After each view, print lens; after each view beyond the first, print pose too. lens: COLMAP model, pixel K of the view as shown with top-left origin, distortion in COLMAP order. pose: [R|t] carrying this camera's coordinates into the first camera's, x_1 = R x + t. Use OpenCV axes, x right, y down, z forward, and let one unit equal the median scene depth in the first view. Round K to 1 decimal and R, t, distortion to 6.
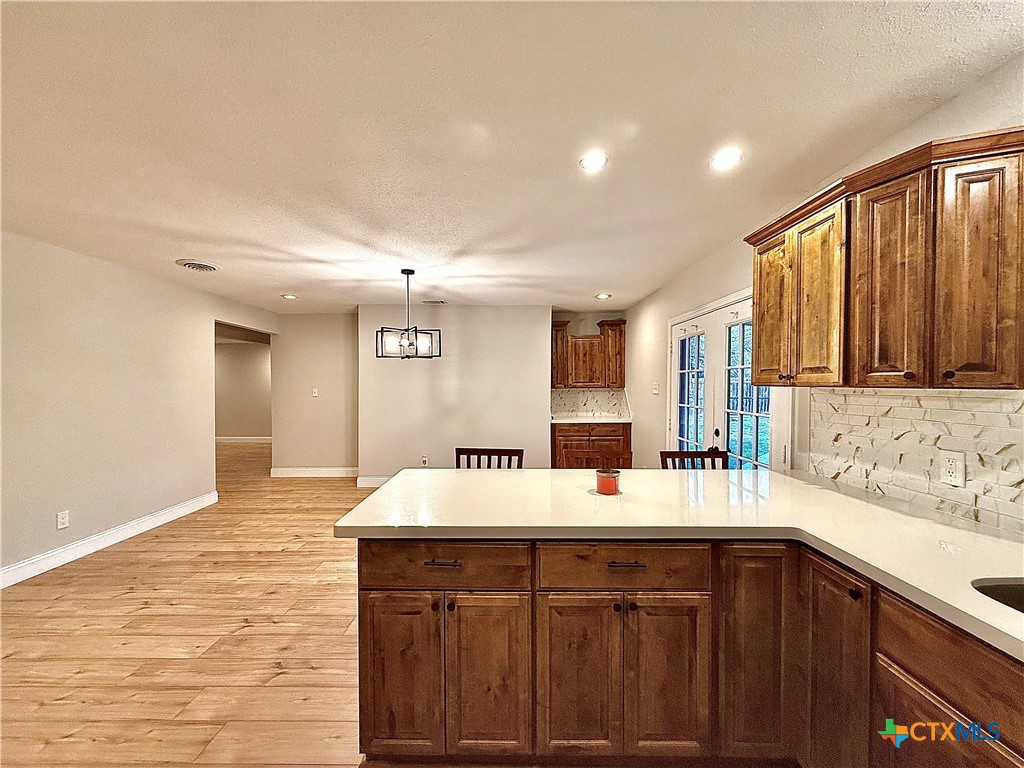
lens RADIAL K [[406.2, 0, 510.9], [0, 406.2, 386.4], [0, 0, 1]] dist [-0.000265, -0.000337]
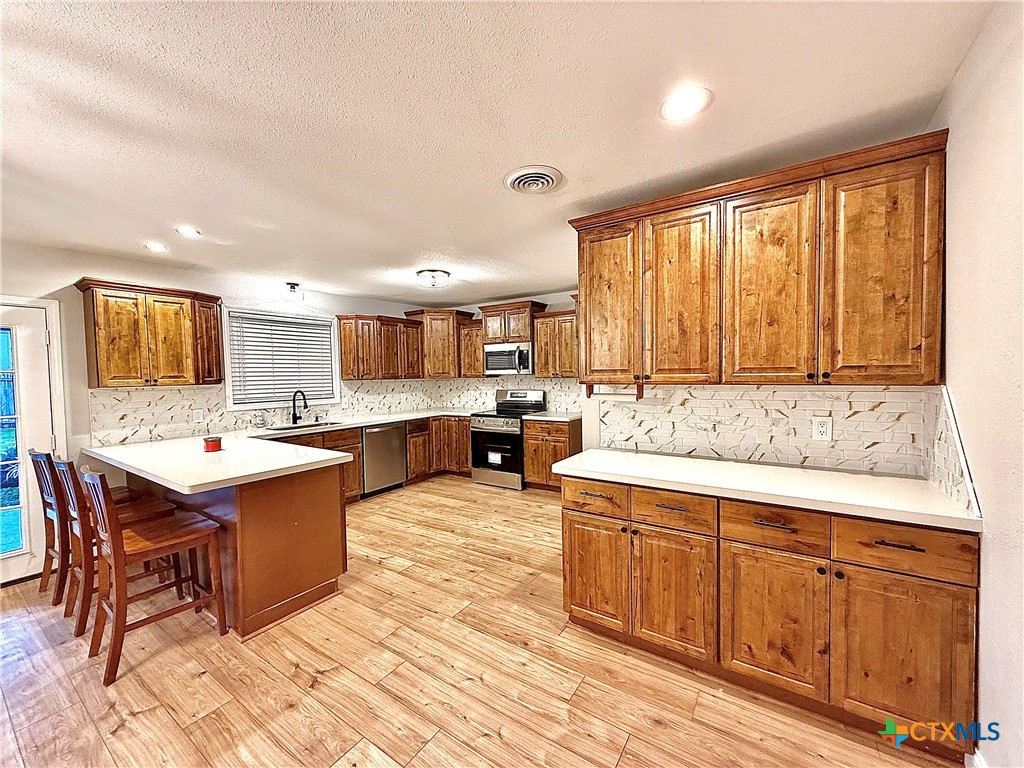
lens RADIAL K [[406.2, 0, 510.9], [0, 406.2, 386.4], [0, 0, 1]] dist [-0.000265, -0.000337]
pose [[-0.828693, 0.000769, 0.559703, -0.941436], [0.026086, 0.998965, 0.037250, -0.014171], [-0.559096, 0.045470, -0.827855, 0.951698]]
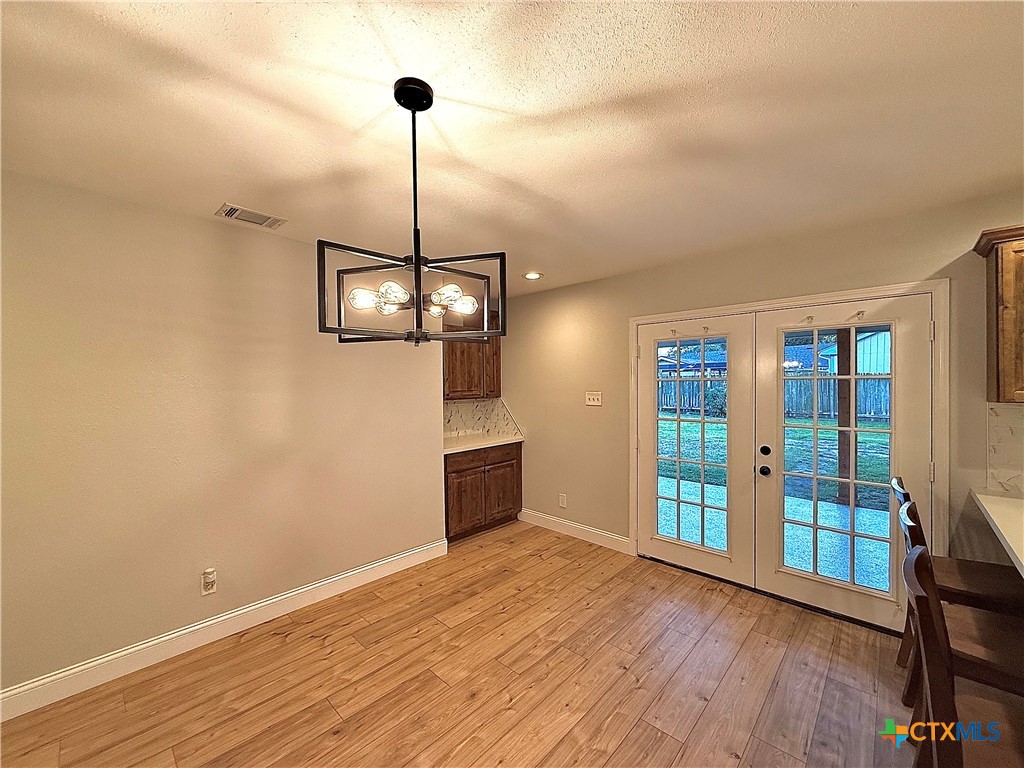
lens RADIAL K [[405.3, 0, 513.1], [0, 405.3, 386.5], [0, 0, 1]] dist [0.000684, -0.000116]
pose [[0.684444, -0.009258, 0.729006, -0.524163], [0.012127, 0.999926, 0.001313, -0.034519], [-0.728964, 0.007942, 0.684506, 0.813391]]
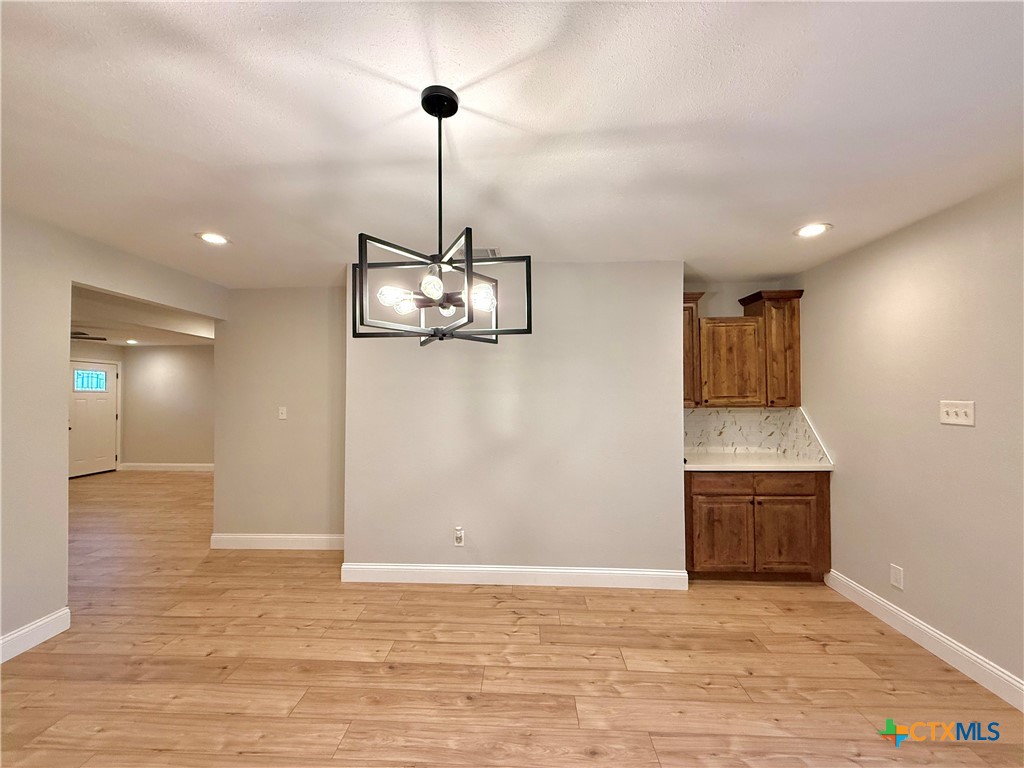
lens RADIAL K [[406.2, 0, 510.9], [0, 406.2, 386.4], [0, 0, 1]] dist [-0.000265, -0.000337]
pose [[0.999226, -0.000785, -0.039326, -0.204162], [-0.000161, 0.999711, -0.024043, -0.021576], [0.039334, 0.024030, 0.998937, 0.748736]]
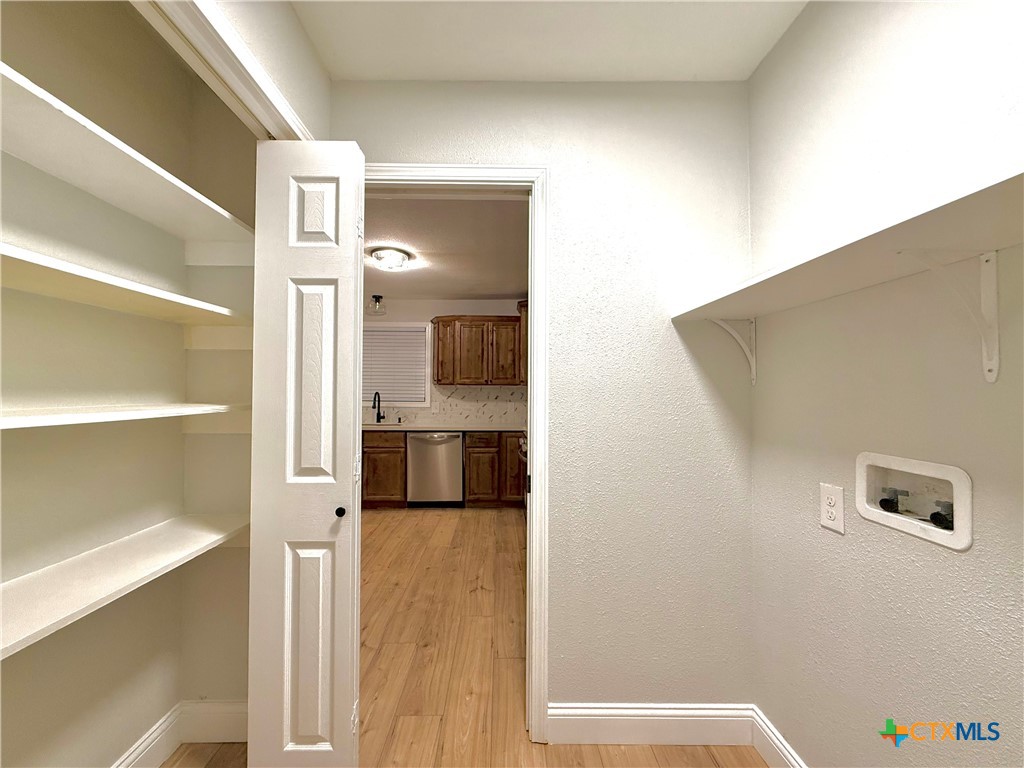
lens RADIAL K [[404.8, 0, 510.0], [0, 404.8, 384.4], [0, 0, 1]] dist [0.000180, -0.000063]
pose [[-0.029467, 0.027794, 0.999179, -1.098875], [0.000952, 0.999614, -0.027778, 0.047879], [-0.999565, 0.000133, -0.029483, -0.262845]]
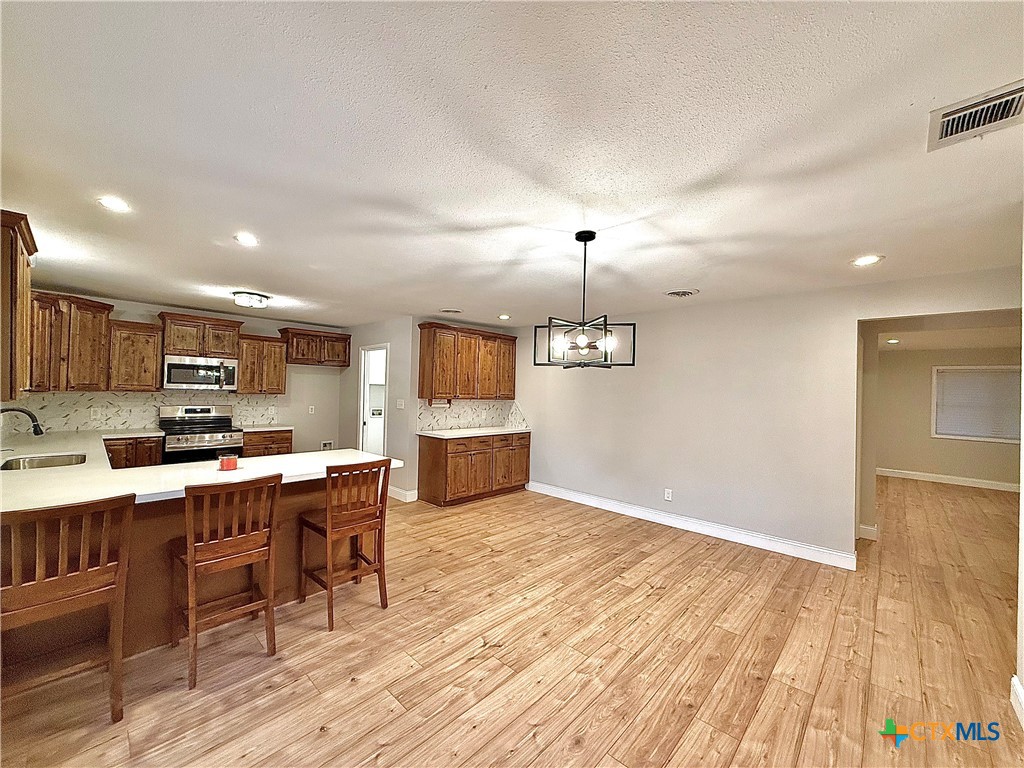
lens RADIAL K [[406.2, 0, 510.9], [0, 406.2, 386.4], [0, 0, 1]] dist [-0.000265, -0.000337]
pose [[-0.688716, -0.021868, -0.724702, 0.349593], [-0.026120, 0.999645, -0.005342, -0.036699], [0.724561, 0.015250, -0.689042, 1.590096]]
